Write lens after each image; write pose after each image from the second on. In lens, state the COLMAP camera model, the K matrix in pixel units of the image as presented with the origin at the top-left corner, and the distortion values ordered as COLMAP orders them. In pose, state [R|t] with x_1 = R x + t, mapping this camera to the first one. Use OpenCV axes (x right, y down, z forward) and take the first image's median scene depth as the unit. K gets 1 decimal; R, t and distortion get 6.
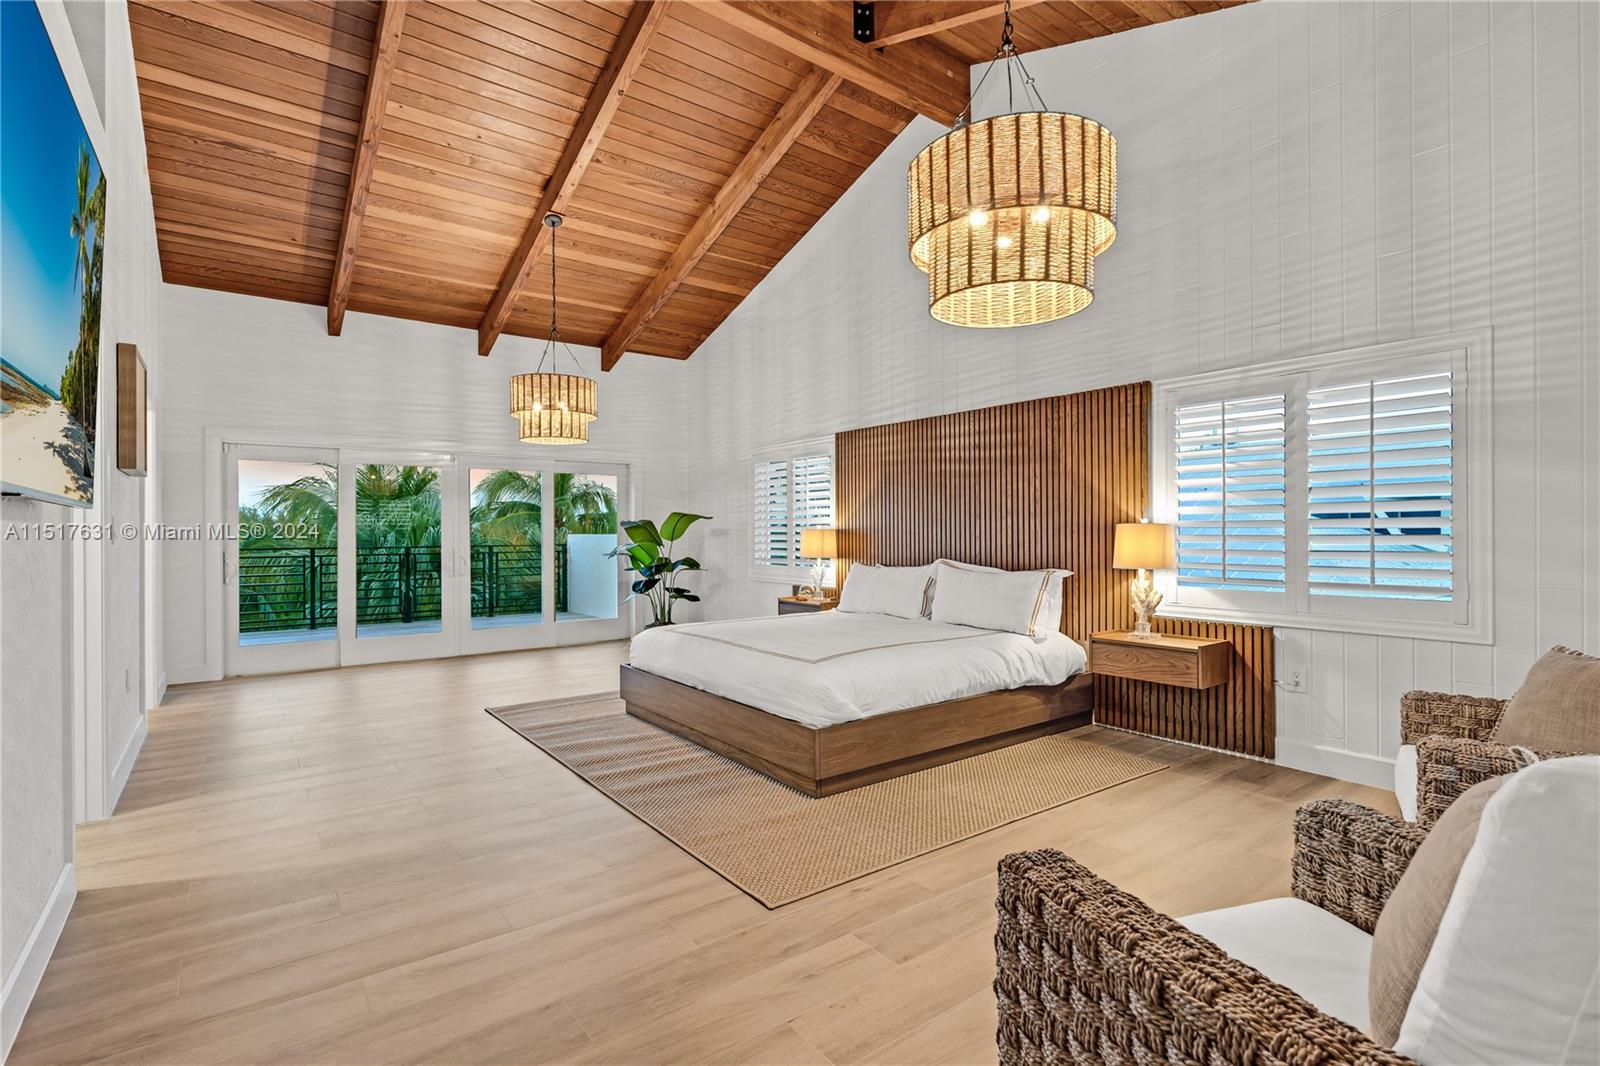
lens RADIAL K [[749.1, 0, 800.0], [0, 749.1, 533.0], [0, 0, 1]] dist [-0.001714, -0.000224]
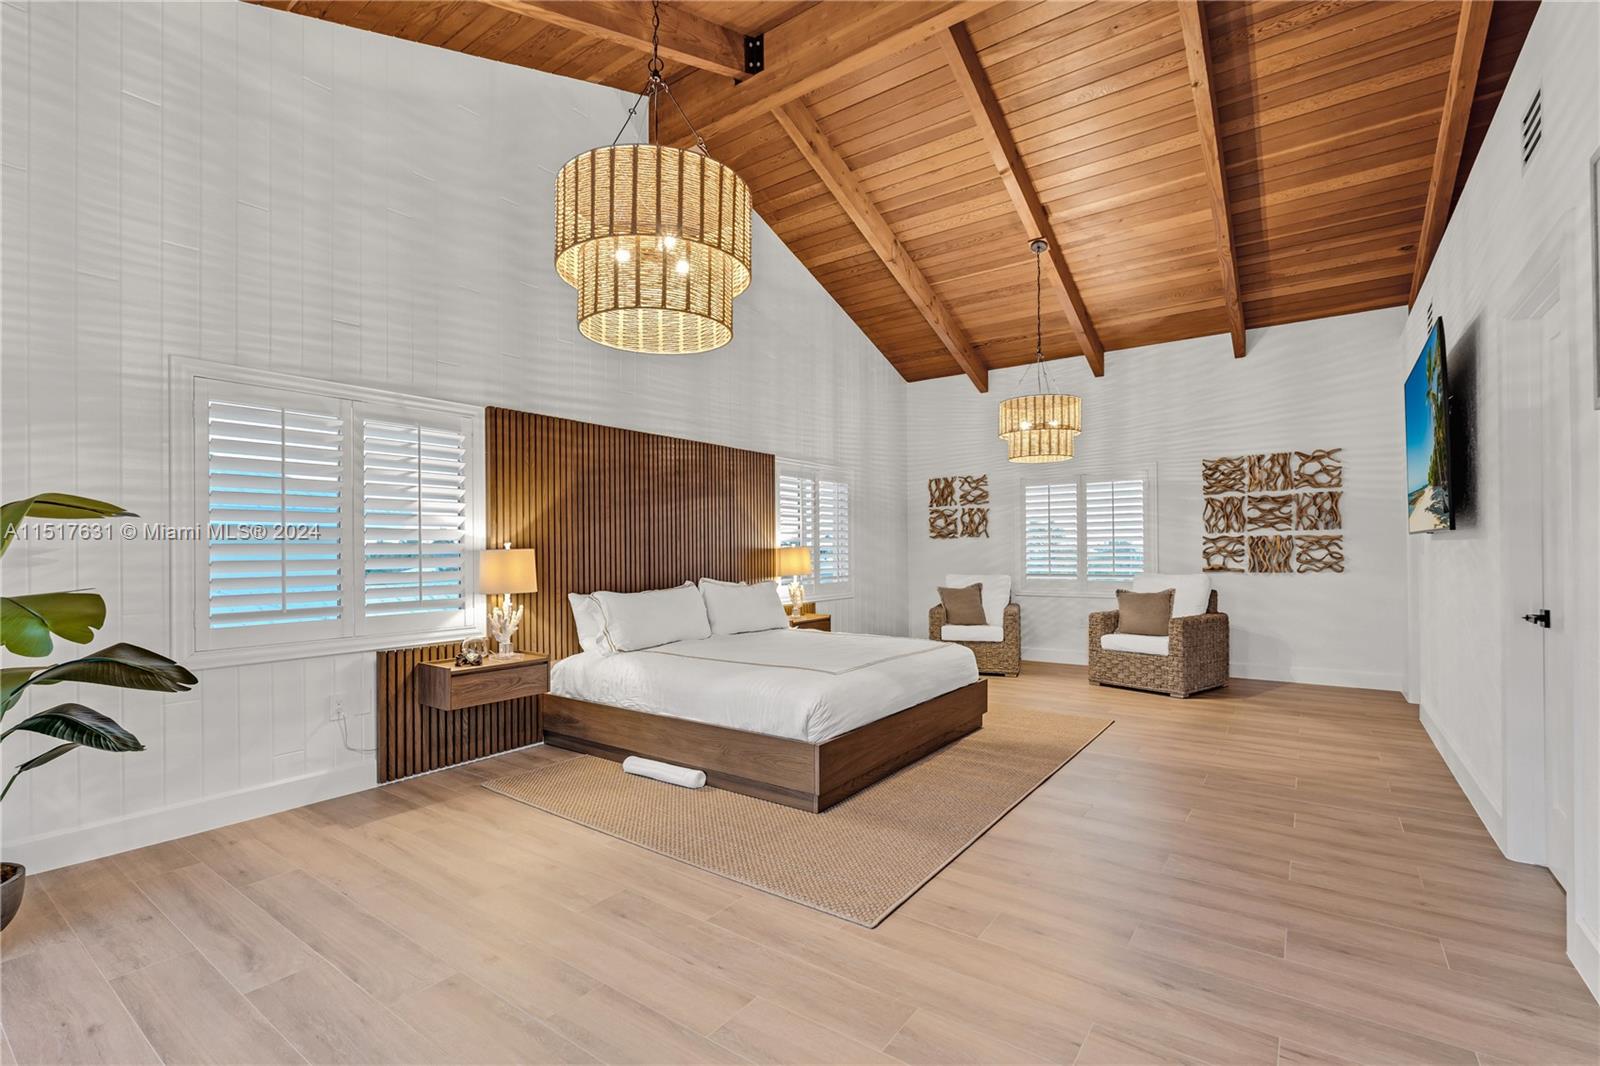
lens RADIAL K [[724.1, 0, 833.3], [0, 724.1, 545.2], [0, 0, 1]] dist [0.000401, 0.000080]
pose [[-0.331091, 0.011986, 0.943523, -0.917577], [0.008931, 0.999914, -0.009568, -0.000063], [-0.943556, 0.005259, -0.331170, 1.277998]]
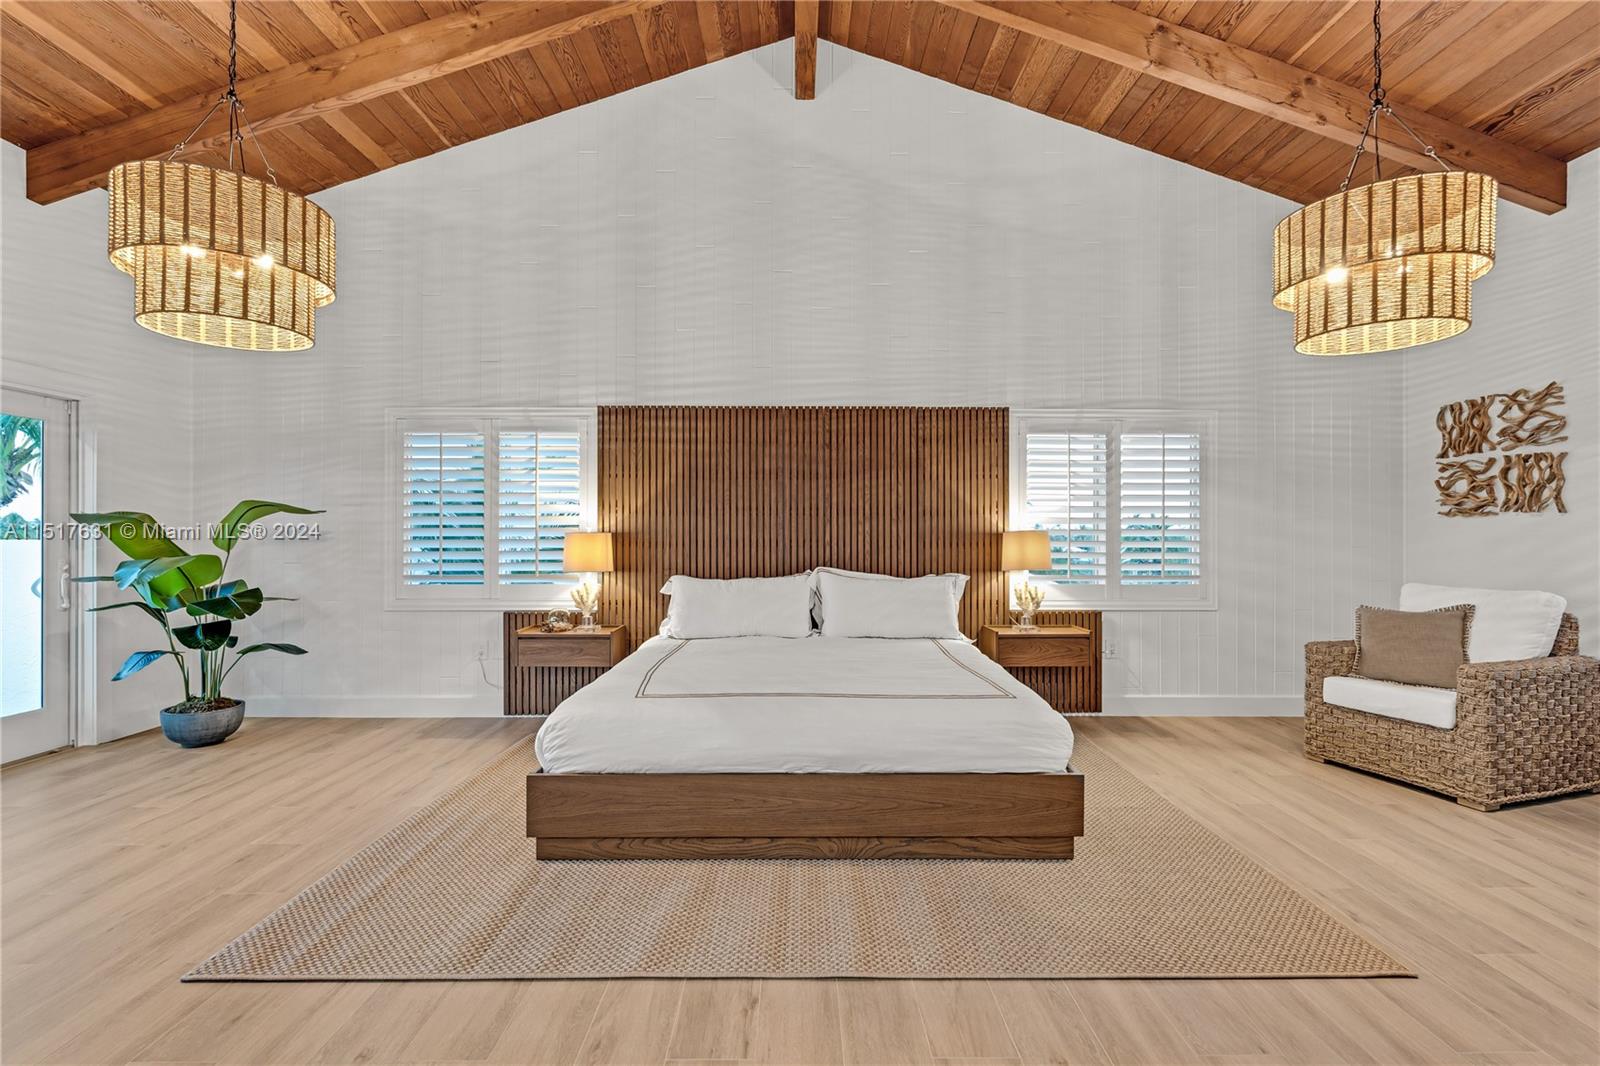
lens RADIAL K [[730.3, 0, 800.0], [0, 730.3, 533.0], [0, 0, 1]] dist [0.000721, 0.000124]
pose [[0.592599, 0.008303, 0.805455, -0.588486], [-0.002745, 0.999962, -0.008288, 0.000669], [-0.805493, 0.002701, 0.592599, 0.553013]]
